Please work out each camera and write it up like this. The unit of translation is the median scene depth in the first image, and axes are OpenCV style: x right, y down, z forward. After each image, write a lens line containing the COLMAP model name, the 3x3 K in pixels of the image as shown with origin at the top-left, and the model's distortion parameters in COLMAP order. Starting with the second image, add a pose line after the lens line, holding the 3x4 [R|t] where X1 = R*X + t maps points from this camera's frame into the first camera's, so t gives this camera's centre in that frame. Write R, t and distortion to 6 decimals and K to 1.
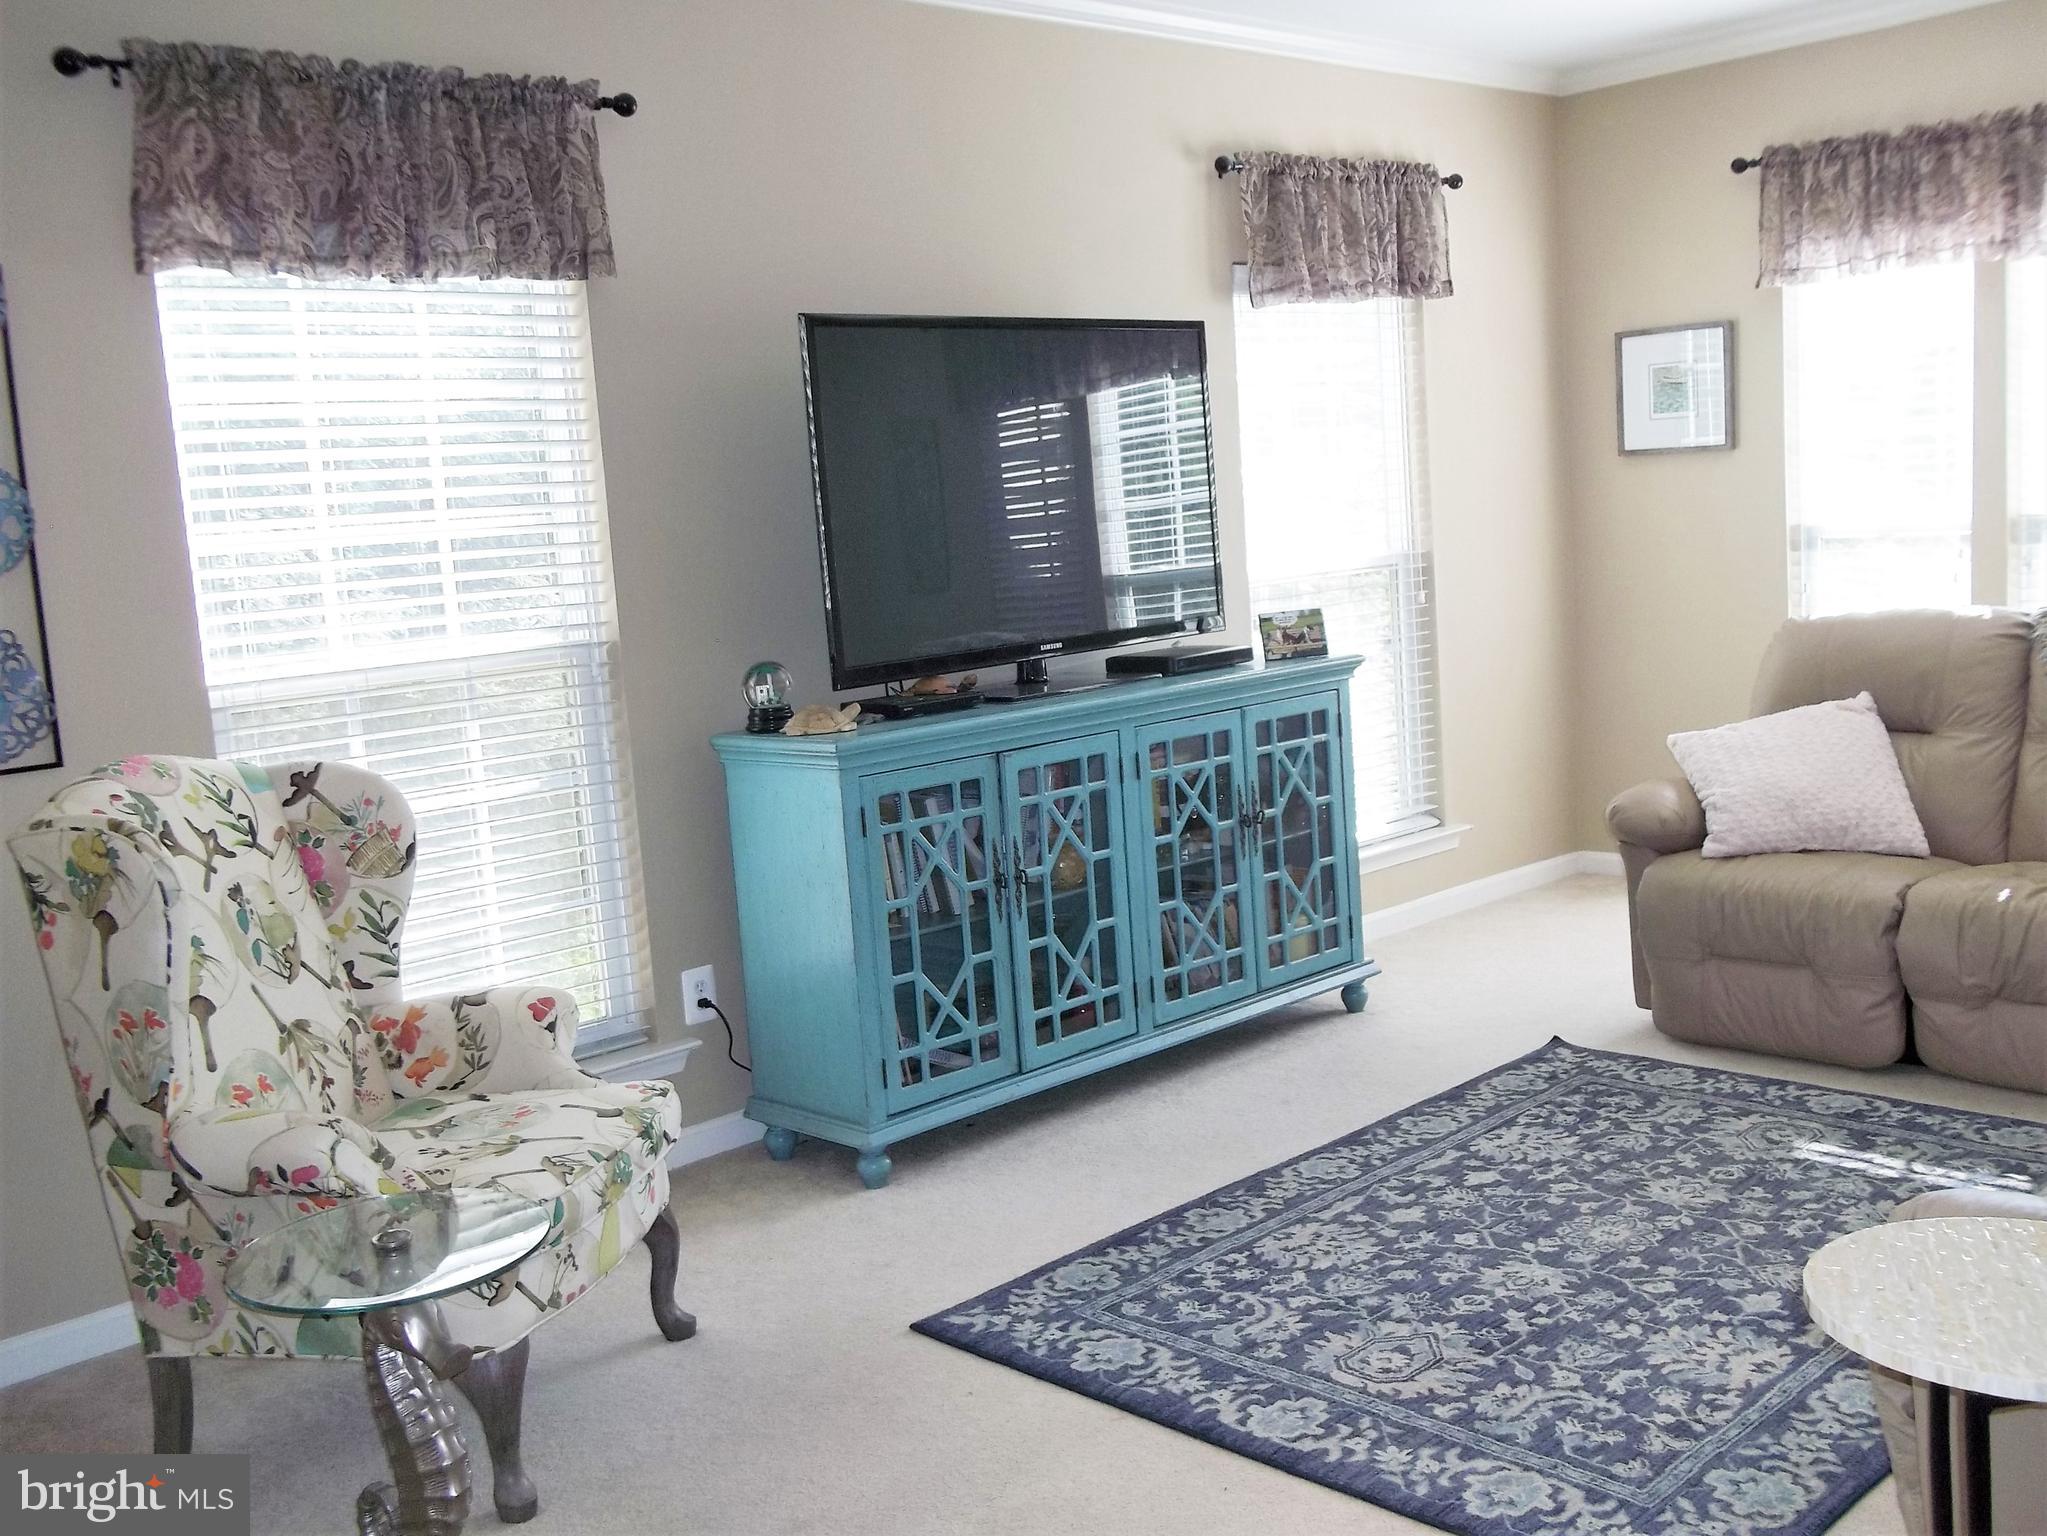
lens RADIAL K [[2033.4, 0, 1023.5], [0, 2033.4, 768.0], [0, 0, 1]] dist [0.001848, -0.009918]
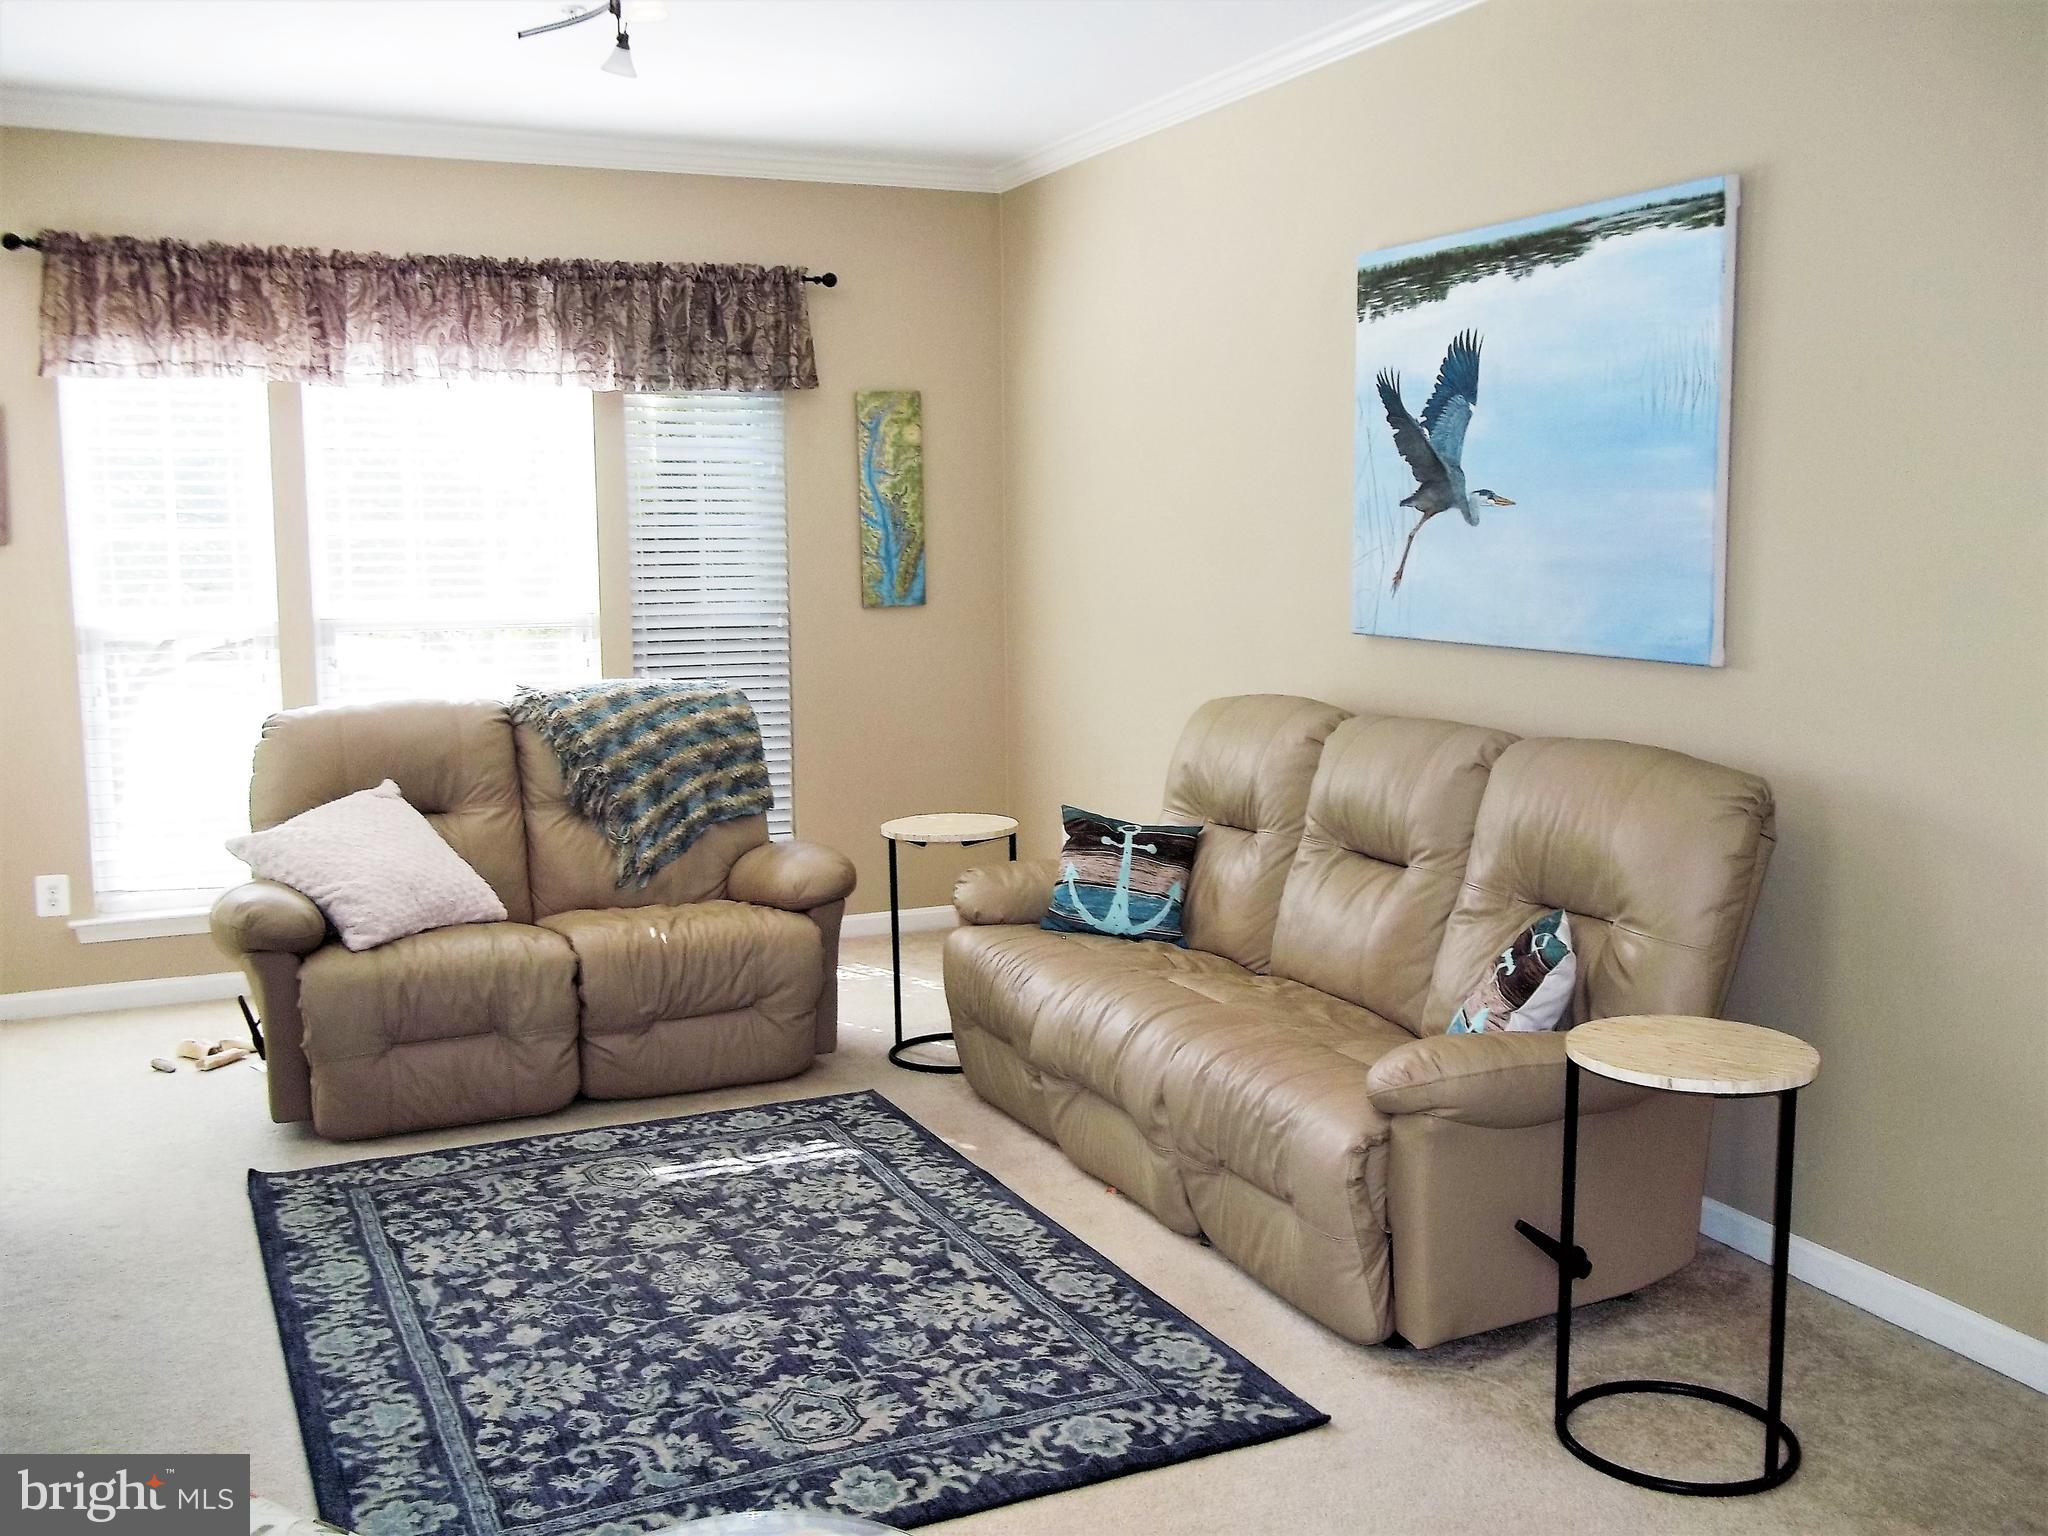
lens RADIAL K [[1978.2, 0, 1030.2], [0, 1978.2, 759.3], [0, 0, 1]] dist [0.010282, 0.019972]
pose [[0.324551, -0.048424, 0.944628, -0.536622], [0.113233, 0.993496, 0.012025, -0.026792], [-0.939066, 0.103060, 0.327923, 0.414441]]
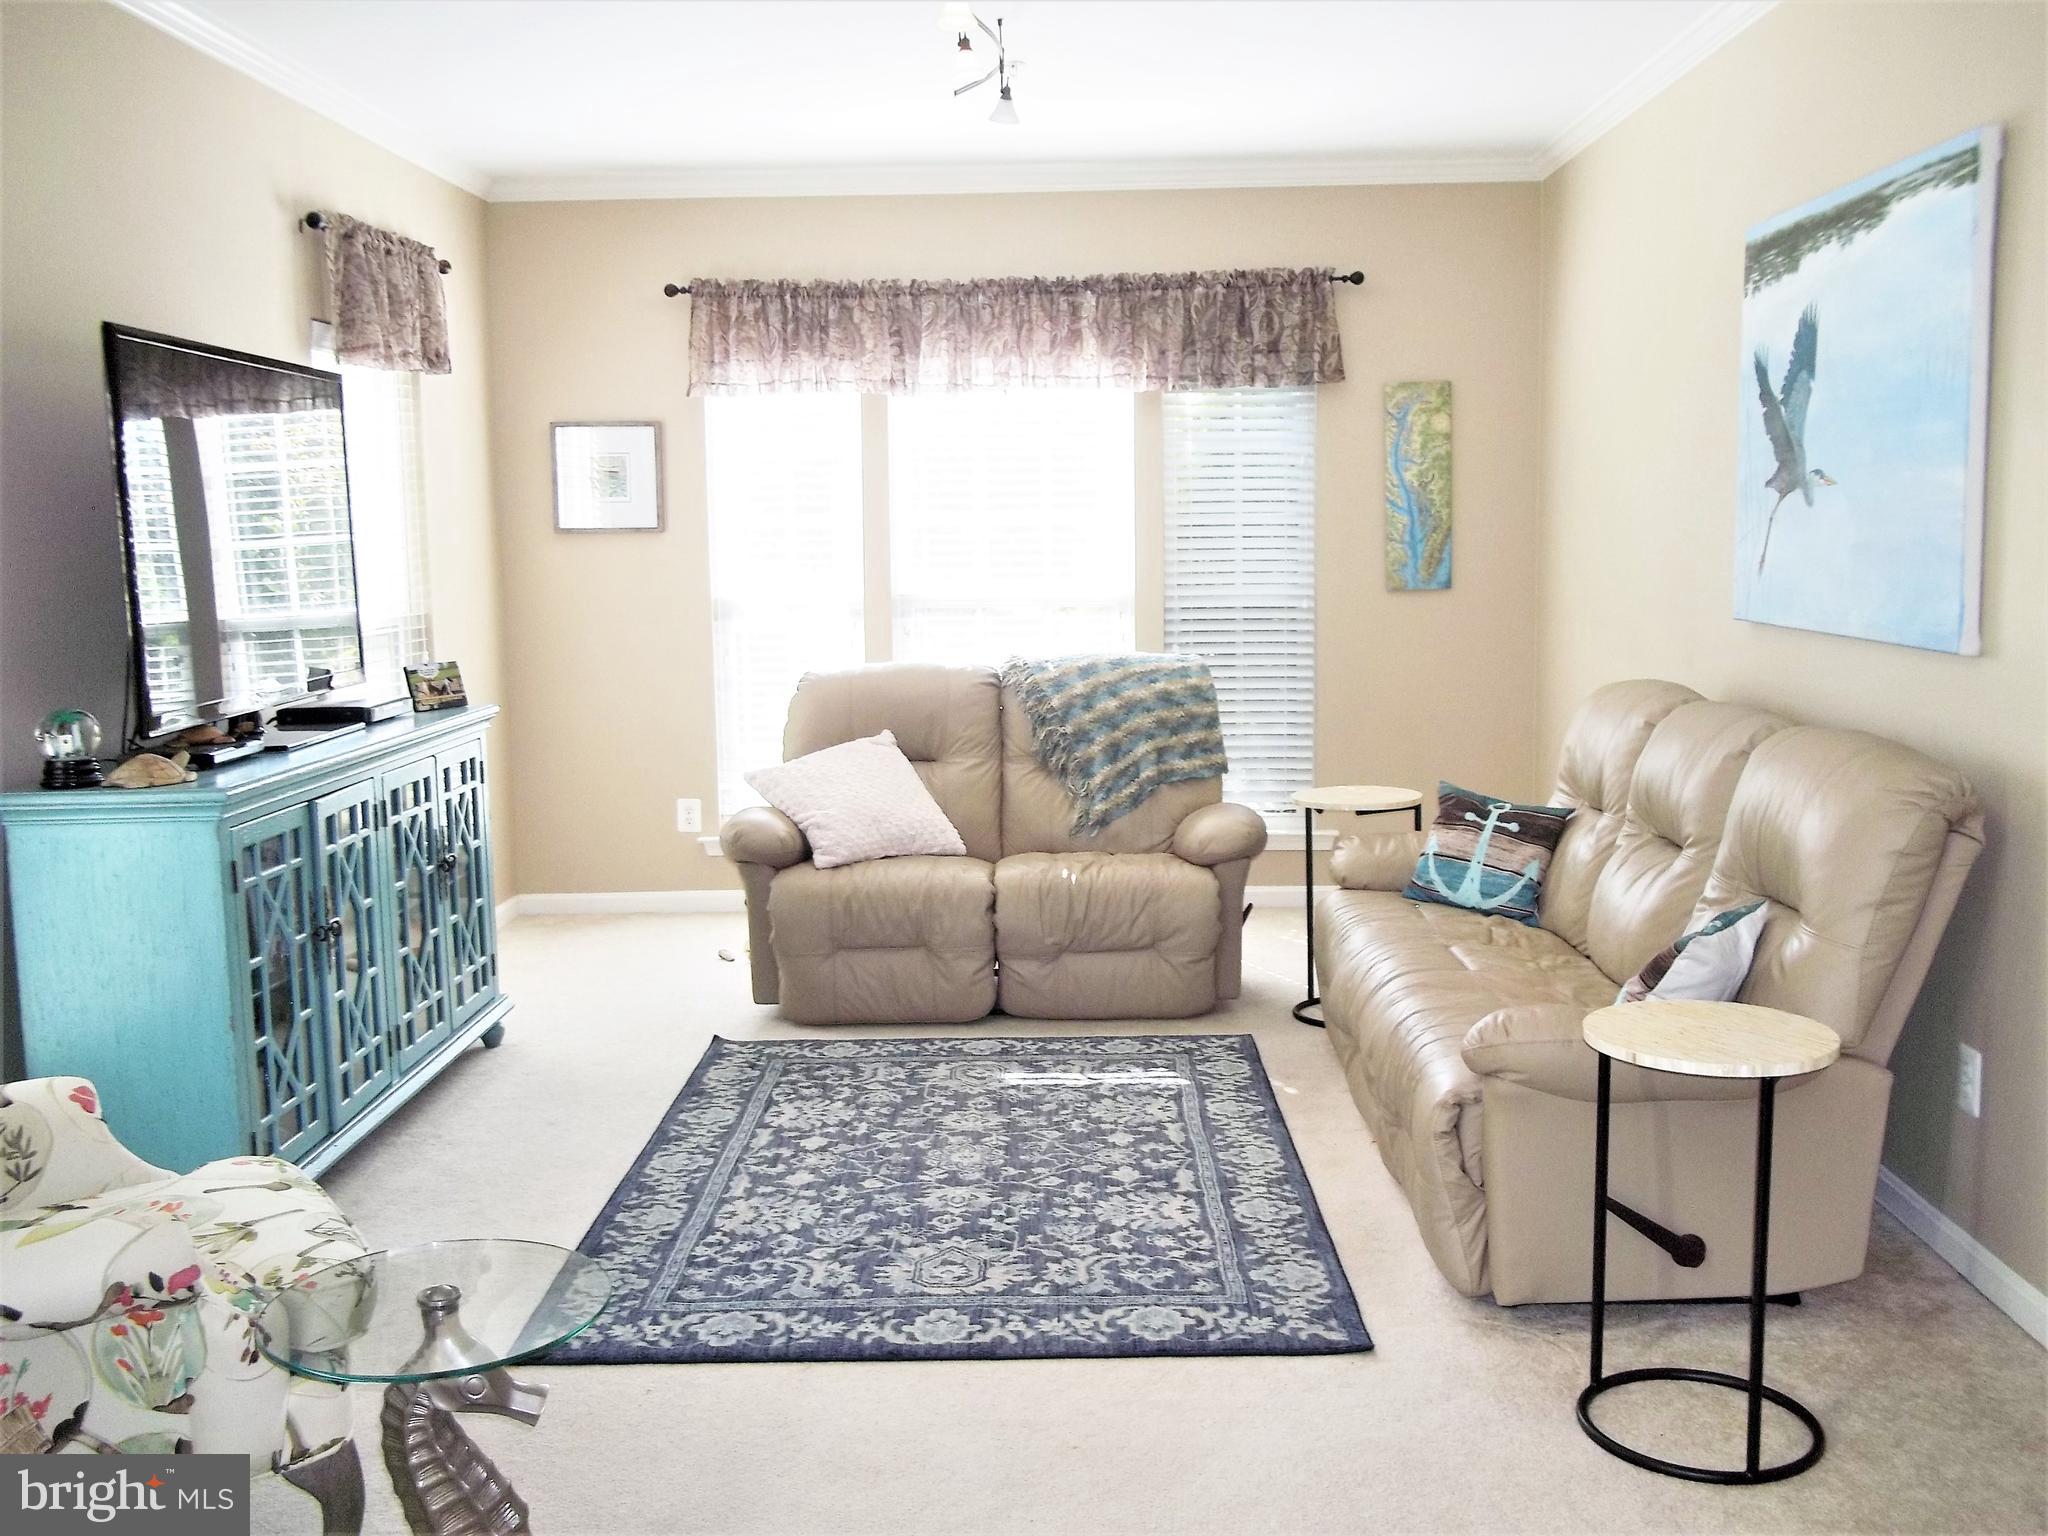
lens RADIAL K [[1978.2, 0, 1030.2], [0, 1978.2, 759.3], [0, 0, 1]] dist [0.010282, 0.019972]
pose [[0.703325, -0.027528, 0.710336, -0.461009], [0.062139, 0.997806, -0.022858, 0.016312], [-0.708148, 0.060217, 0.703492, 0.101463]]
